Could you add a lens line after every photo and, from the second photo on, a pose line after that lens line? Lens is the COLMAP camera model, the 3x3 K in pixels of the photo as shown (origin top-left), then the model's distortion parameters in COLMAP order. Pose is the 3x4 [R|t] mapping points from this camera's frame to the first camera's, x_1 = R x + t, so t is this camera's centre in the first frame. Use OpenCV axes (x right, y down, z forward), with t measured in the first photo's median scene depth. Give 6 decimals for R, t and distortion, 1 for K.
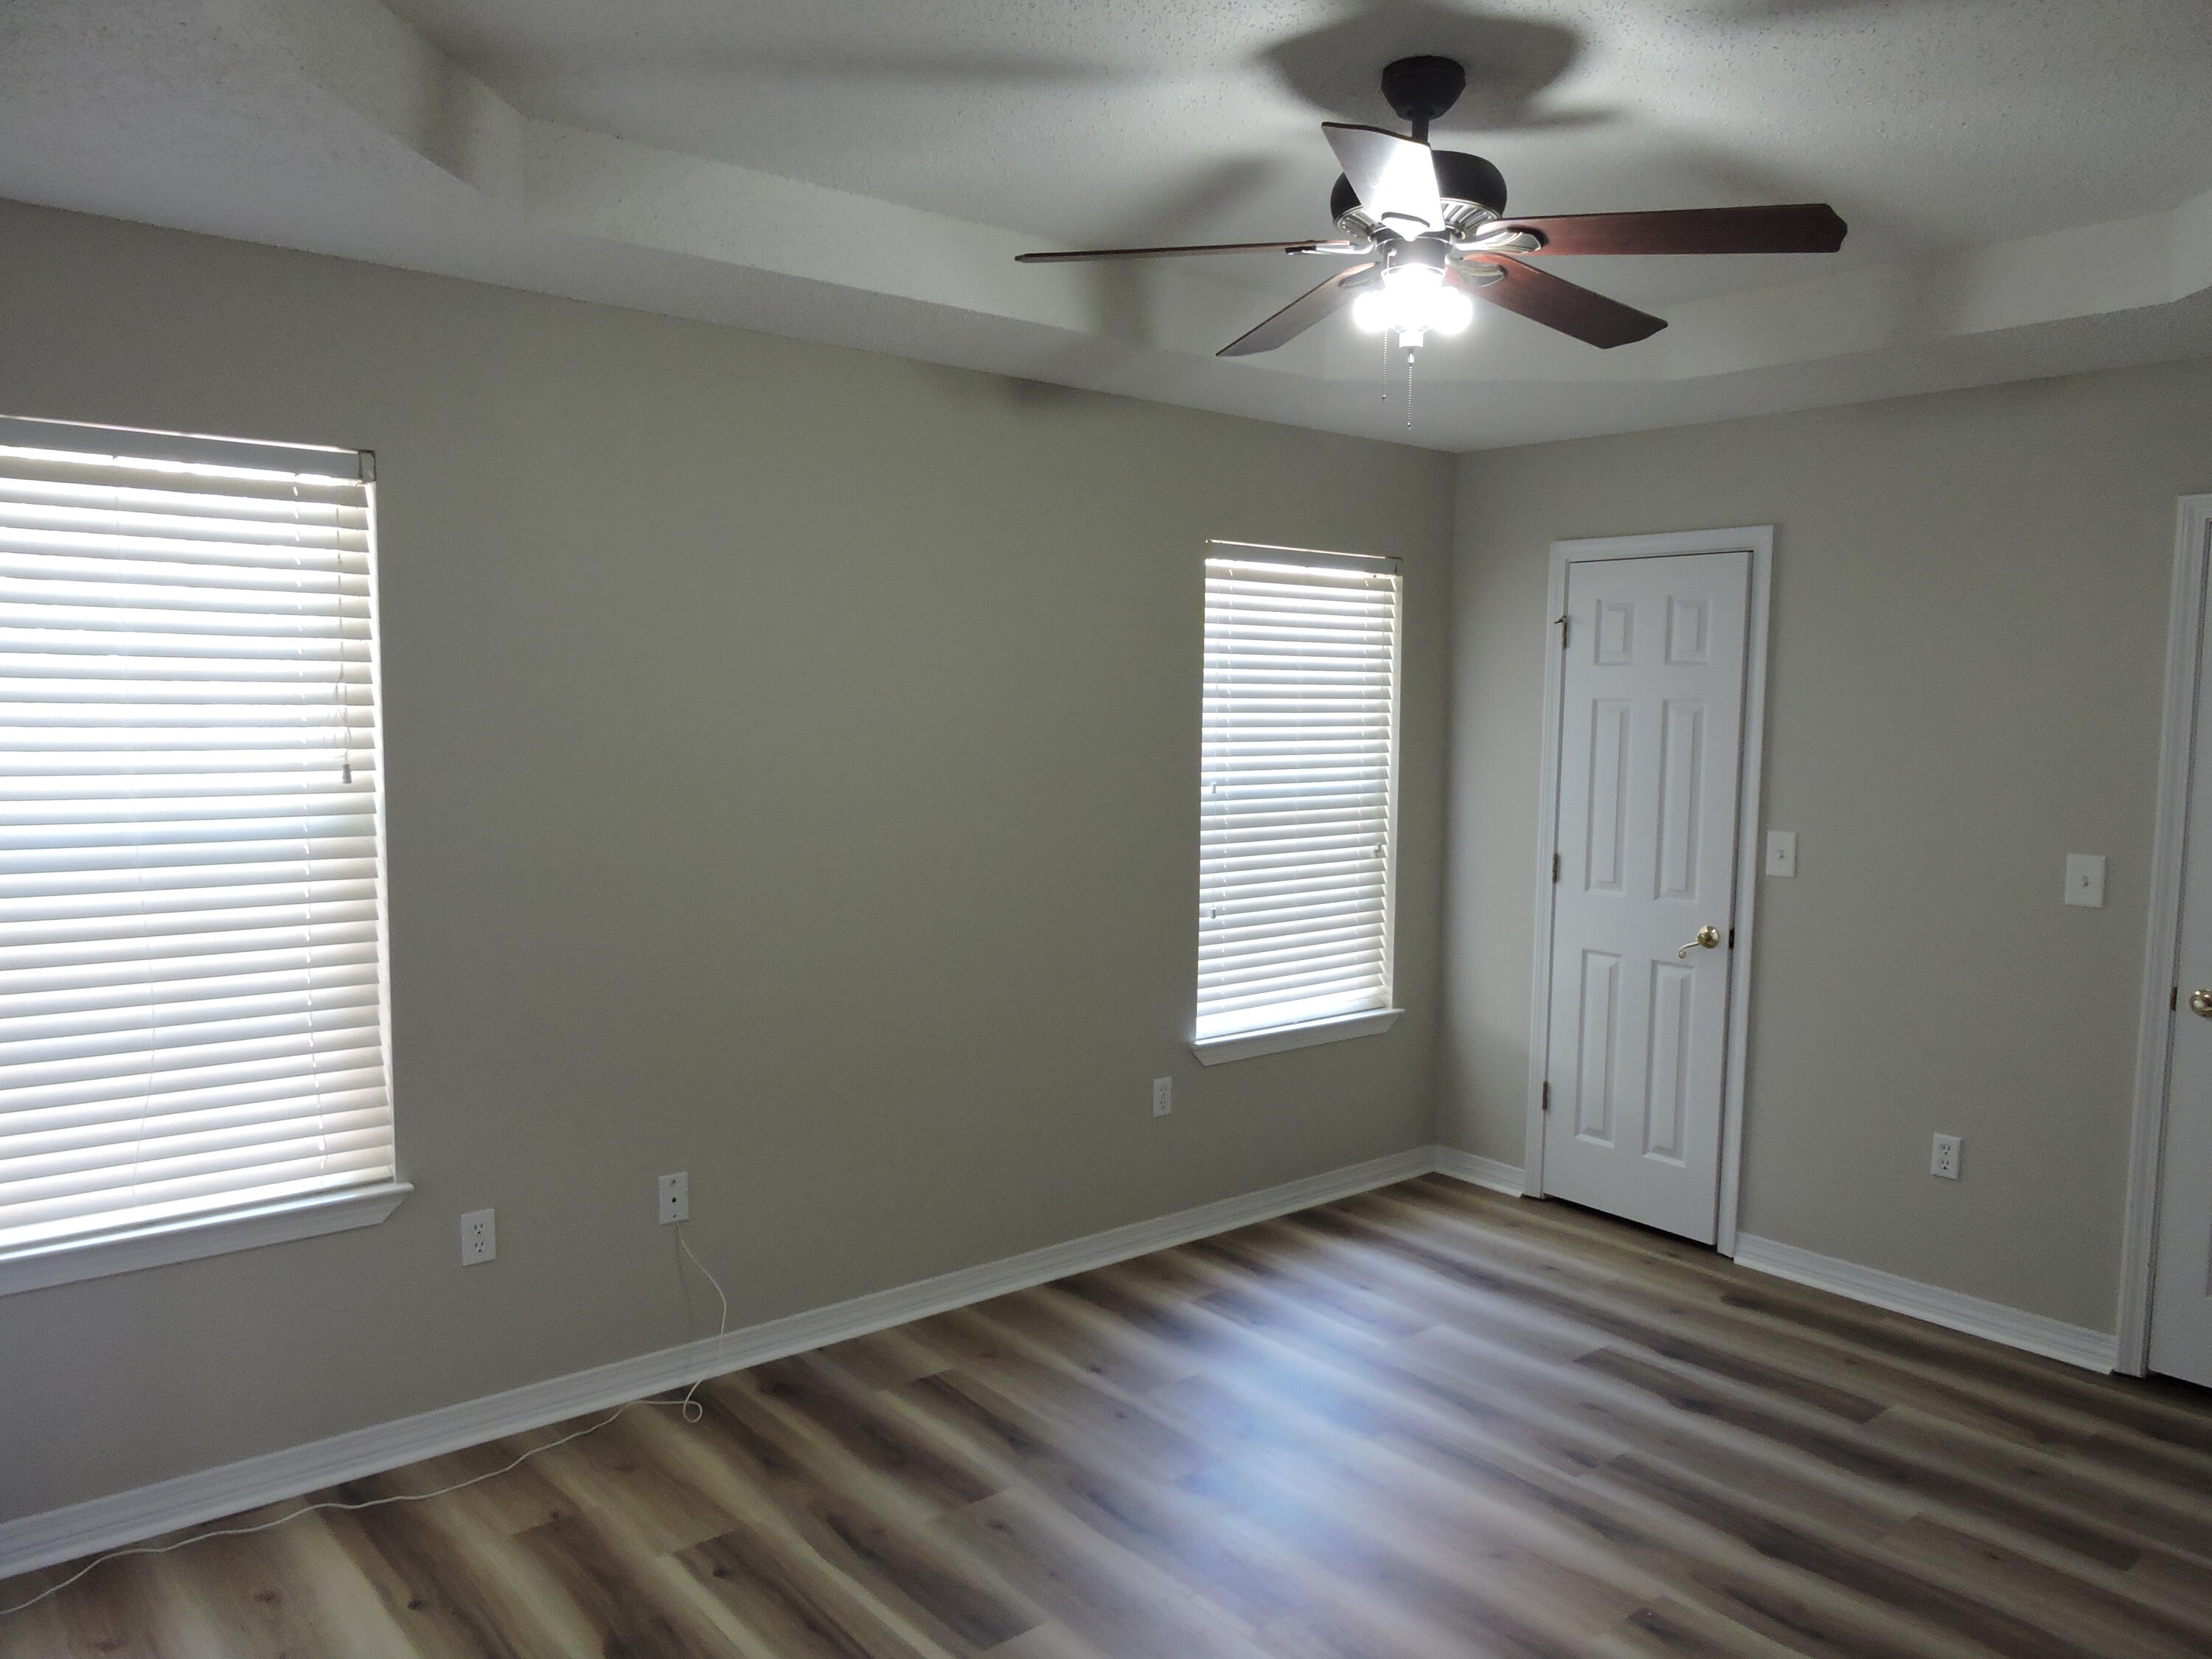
lens RADIAL K [[1581.5, 0, 1116.0], [0, 1581.5, 822.3], [0, 0, 1]] dist [0.006581, -0.004838]
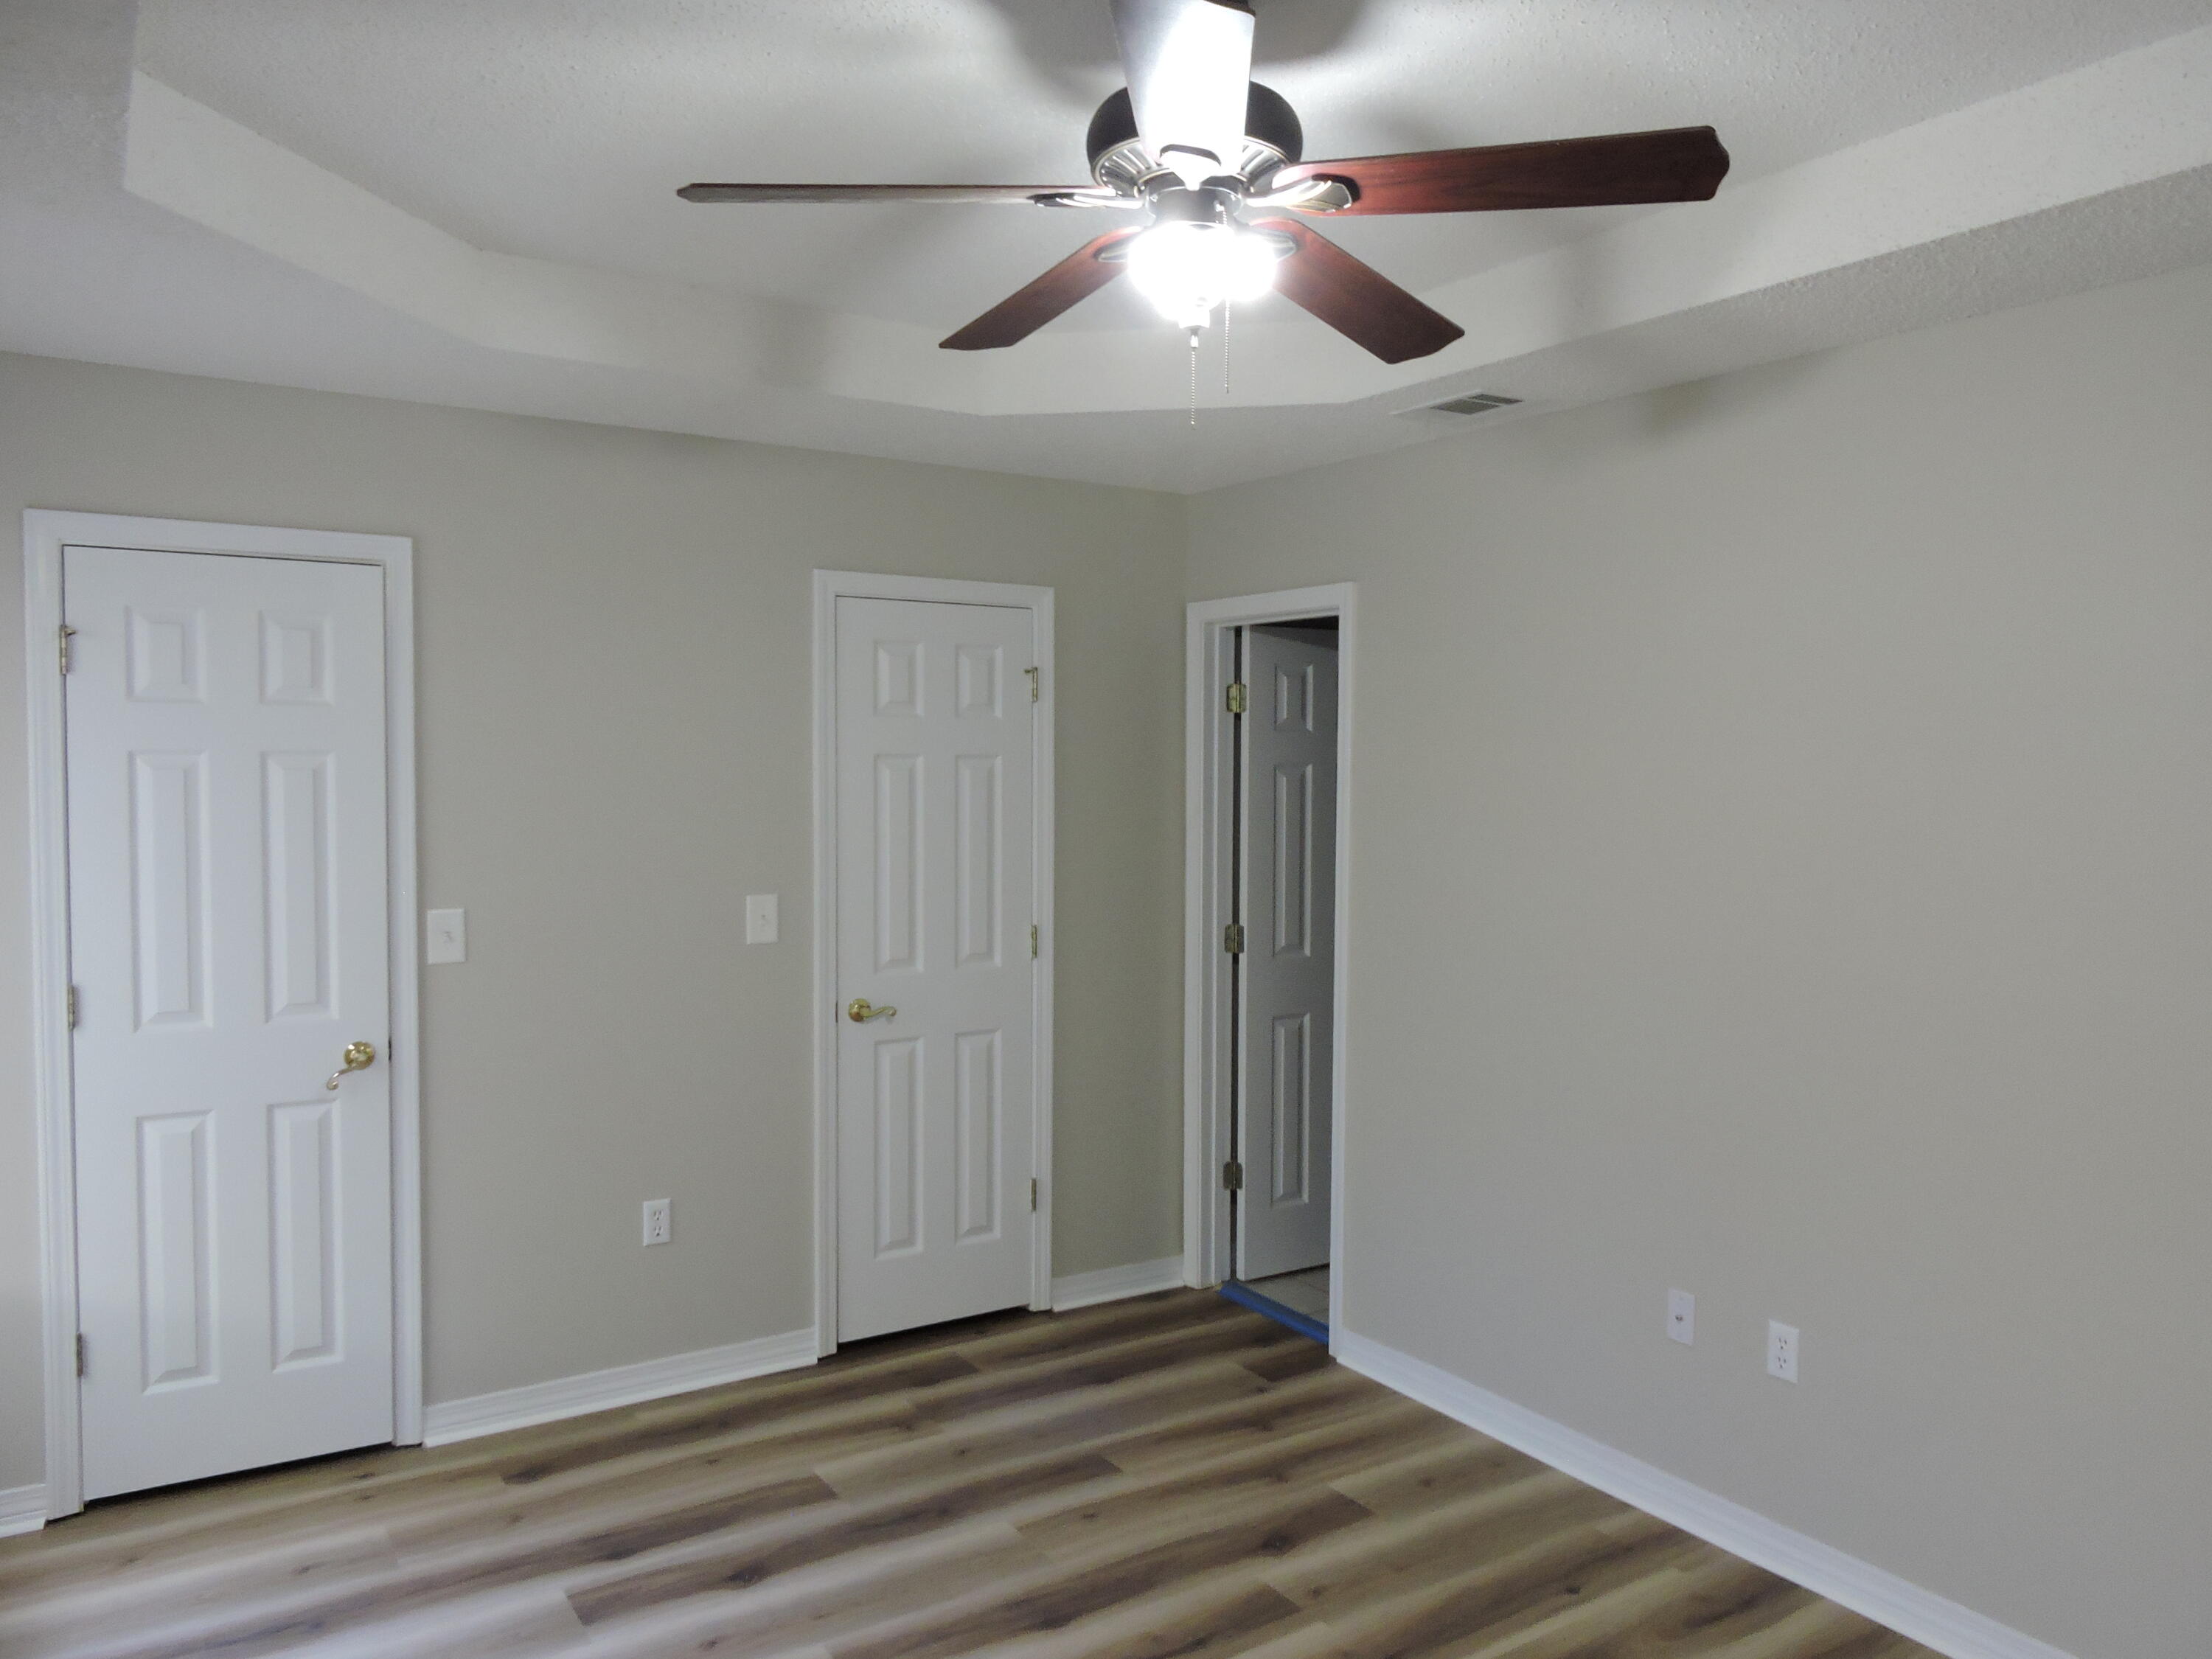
lens RADIAL K [[1558.6, 0, 1103.2], [0, 1558.6, 838.8], [0, 0, 1]] dist [-0.000330, -0.000686]
pose [[0.136853, -0.061289, 0.988694, -0.348912], [0.078713, 0.995601, 0.050822, -0.046686], [-0.987459, 0.070868, 0.141075, 0.557265]]
